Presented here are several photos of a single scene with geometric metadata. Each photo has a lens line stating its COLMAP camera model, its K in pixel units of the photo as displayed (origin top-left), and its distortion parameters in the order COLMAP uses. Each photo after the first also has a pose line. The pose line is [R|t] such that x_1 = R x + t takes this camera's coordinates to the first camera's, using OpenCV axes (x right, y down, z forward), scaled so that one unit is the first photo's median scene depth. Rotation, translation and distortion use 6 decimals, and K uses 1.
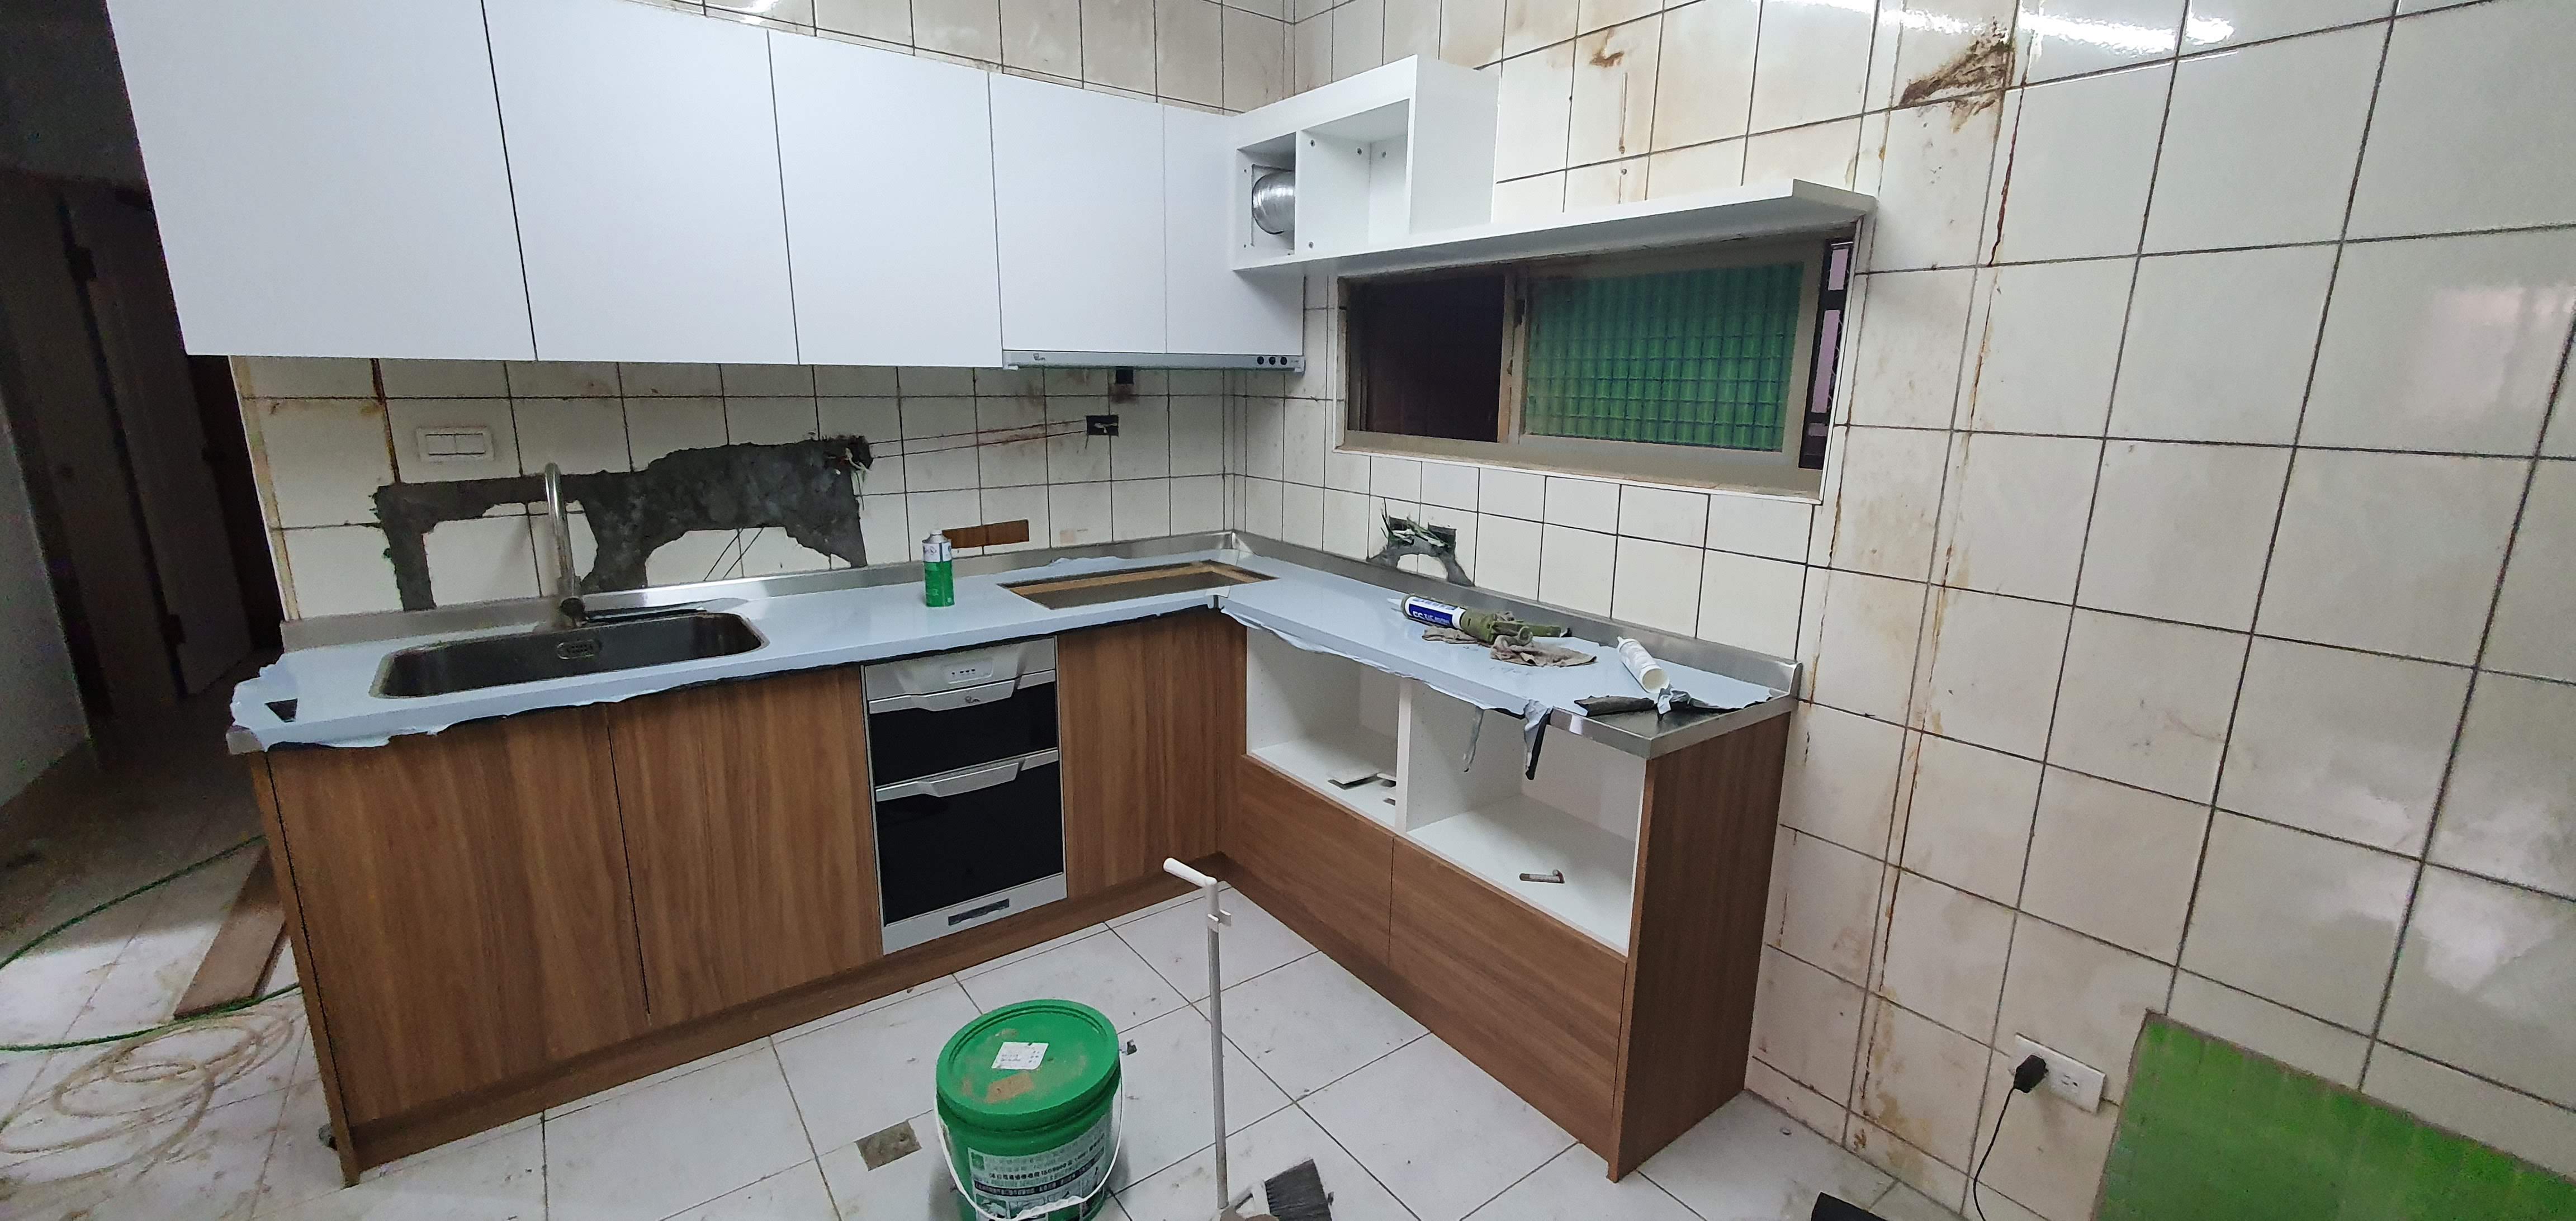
lens RADIAL K [[1031.2, 0, 1288.0], [0, 1031.2, 610.5], [0, 0, 1]] dist [0.008723, -0.000108]
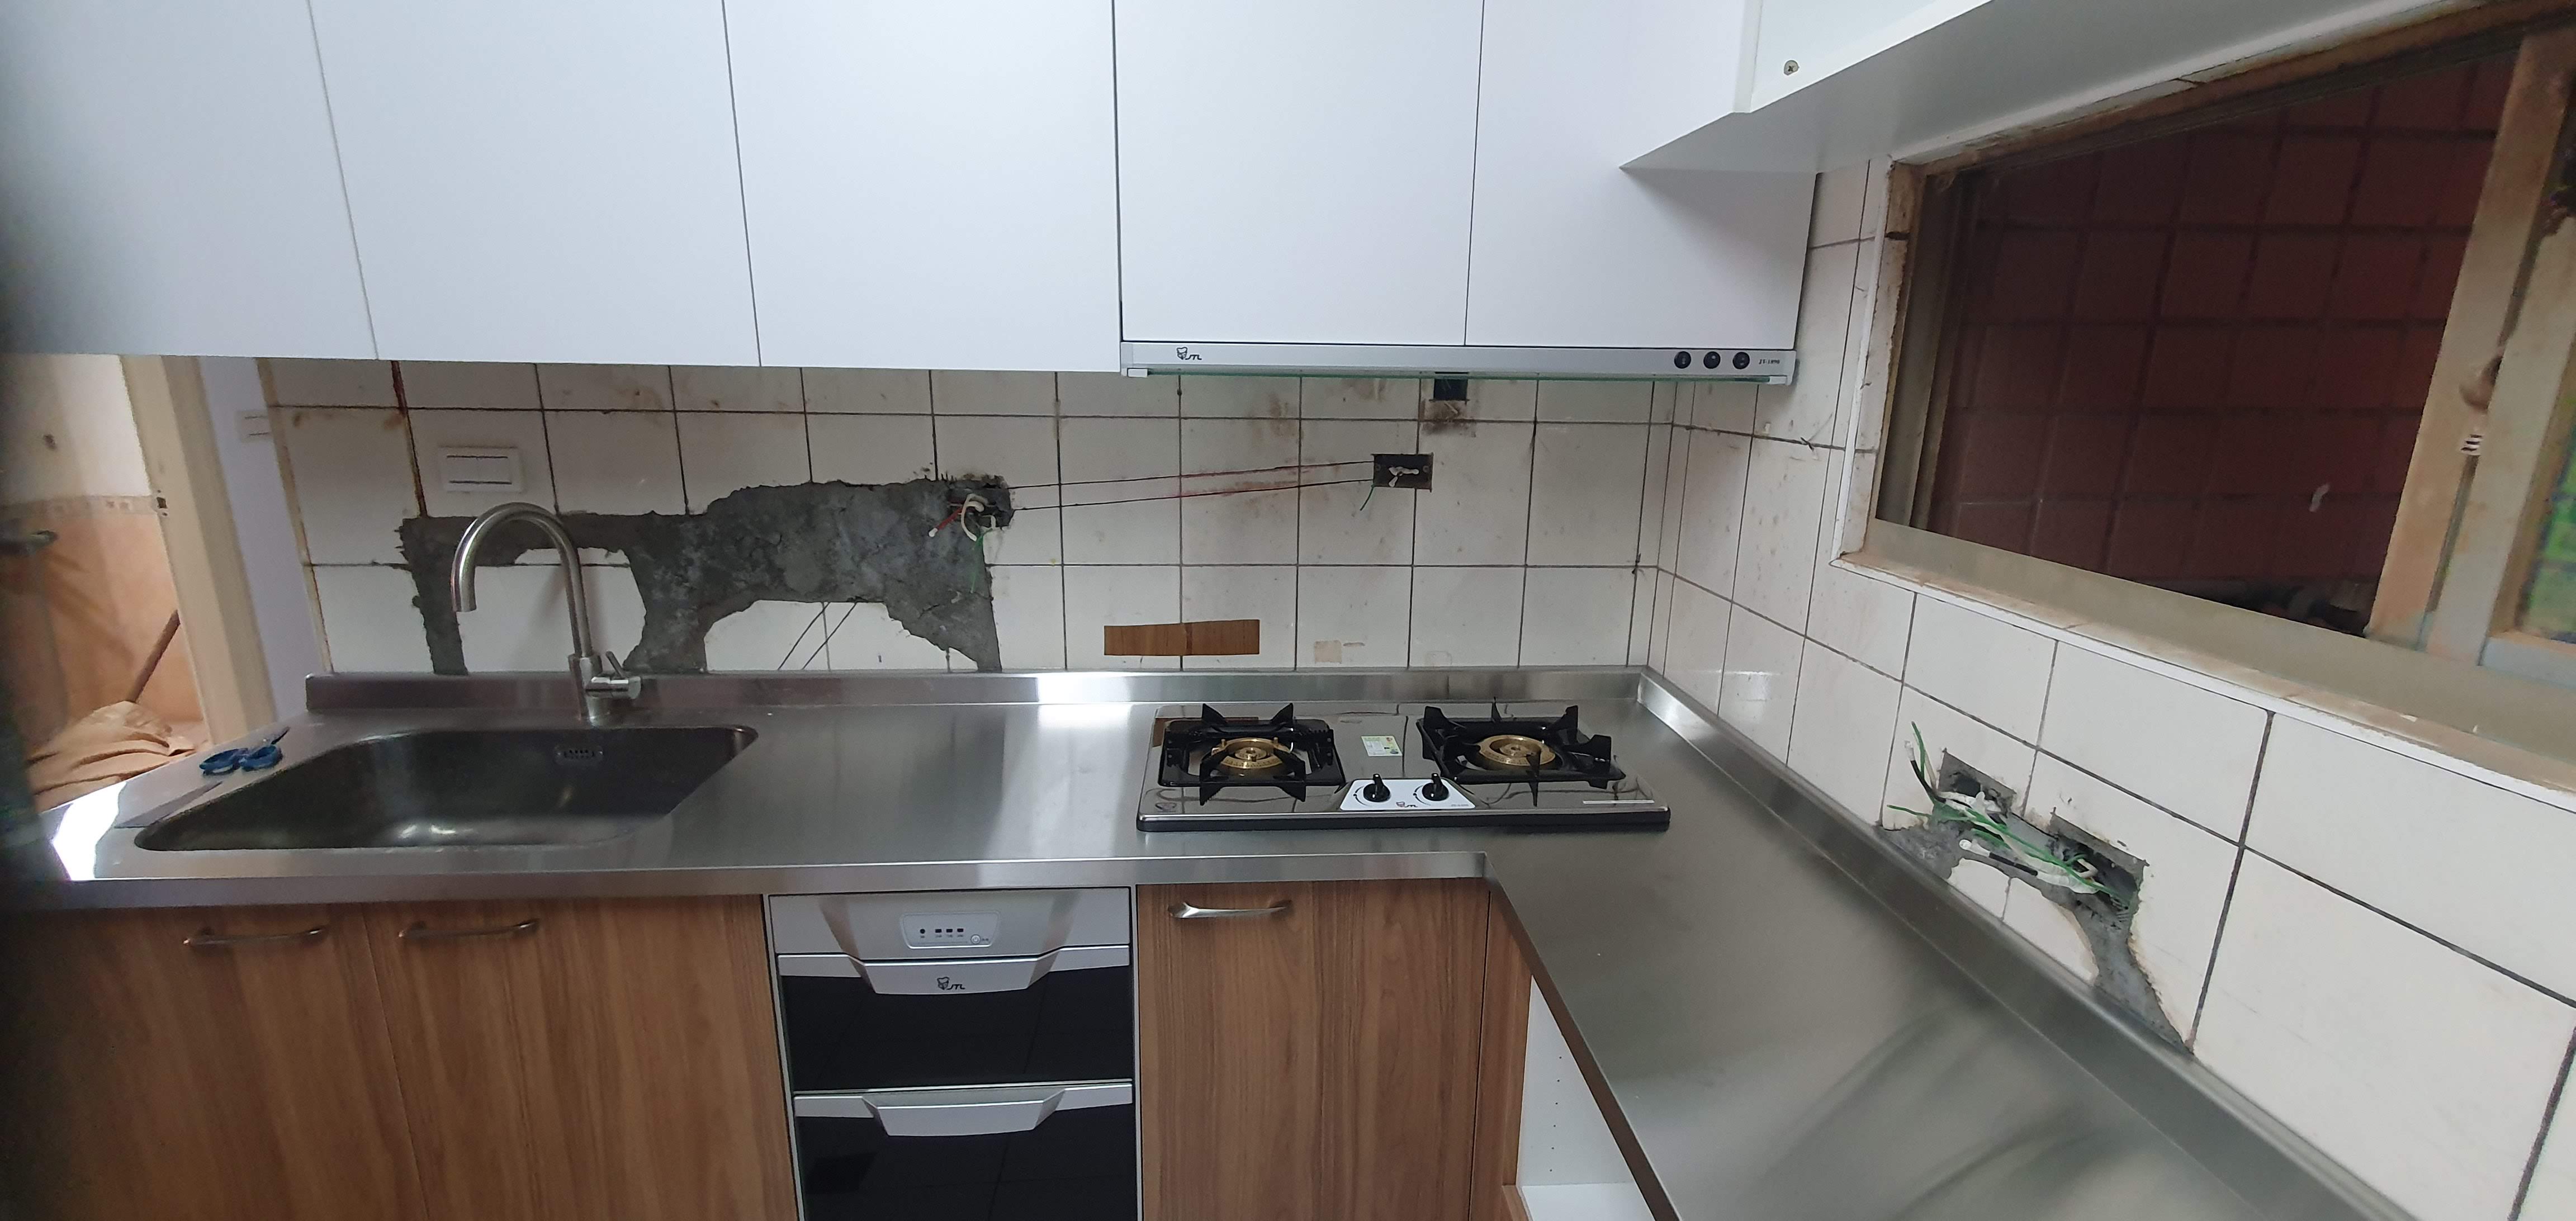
lens RADIAL K [[1031.2, 0, 1288.0], [0, 1031.2, 610.5], [0, 0, 1]] dist [0.008723, -0.000108]
pose [[0.841982, 0.129827, -0.523652, 0.097869], [-0.127144, 0.991025, 0.041265, -0.145673], [0.524310, 0.031835, 0.850932, 0.589881]]
